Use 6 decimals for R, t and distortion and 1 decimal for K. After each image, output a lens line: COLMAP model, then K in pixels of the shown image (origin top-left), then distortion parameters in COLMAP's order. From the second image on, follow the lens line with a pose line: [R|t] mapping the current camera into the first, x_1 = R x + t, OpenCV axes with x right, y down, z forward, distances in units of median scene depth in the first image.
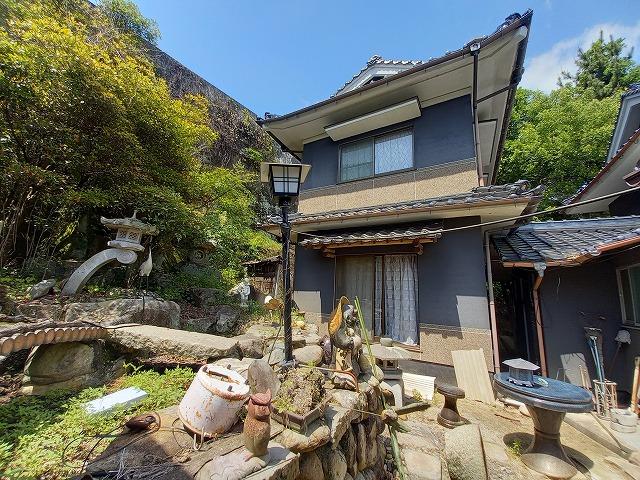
lens RADIAL K [[249.9, 0, 320.0], [0, 249.9, 240.0], [0, 0, 1]] dist [0.001444, -0.000069]
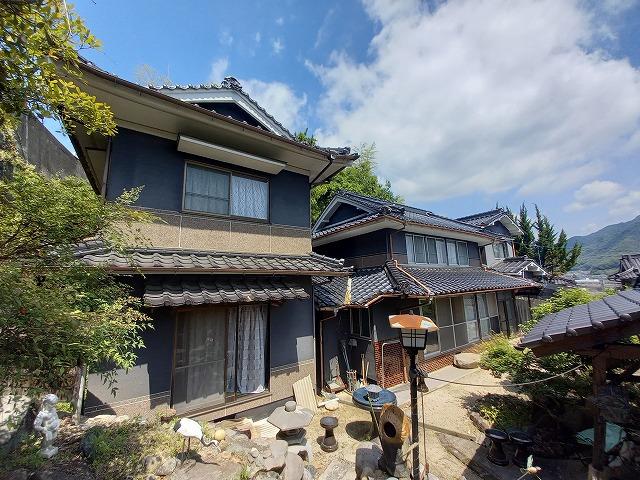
lens RADIAL K [[249.9, 0, 320.0], [0, 249.9, 240.0], [0, 0, 1]] dist [0.001444, -0.000069]
pose [[0.446604, 0.099845, 0.889143, -0.559820], [-0.137944, 0.989556, -0.041834, -0.224478], [-0.884034, -0.103969, 0.455713, 0.348646]]
